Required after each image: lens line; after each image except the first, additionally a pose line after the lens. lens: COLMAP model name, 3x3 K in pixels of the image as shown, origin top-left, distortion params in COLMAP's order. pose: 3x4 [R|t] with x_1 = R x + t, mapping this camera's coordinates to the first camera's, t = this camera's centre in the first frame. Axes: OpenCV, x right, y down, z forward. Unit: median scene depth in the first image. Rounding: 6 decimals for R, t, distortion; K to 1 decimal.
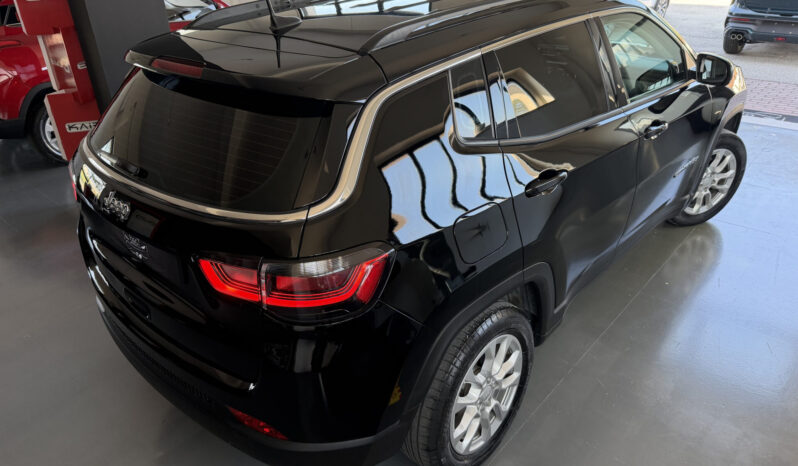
lens RADIAL K [[548.1, 0, 394.8], [0, 548.1, 234.9], [0, 0, 1]] dist [0.091112, -0.102066]
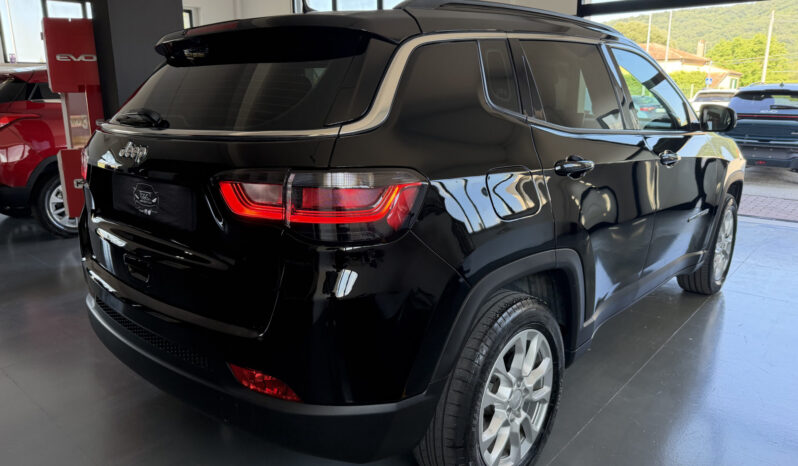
lens RADIAL K [[548.1, 0, 394.8], [0, 548.1, 234.9], [0, 0, 1]] dist [0.091112, -0.102066]
pose [[0.999423, 0.031655, 0.012285, -0.048827], [-0.027771, 0.970202, -0.240700, 0.255364], [-0.019538, 0.240220, 0.970522, 0.081671]]
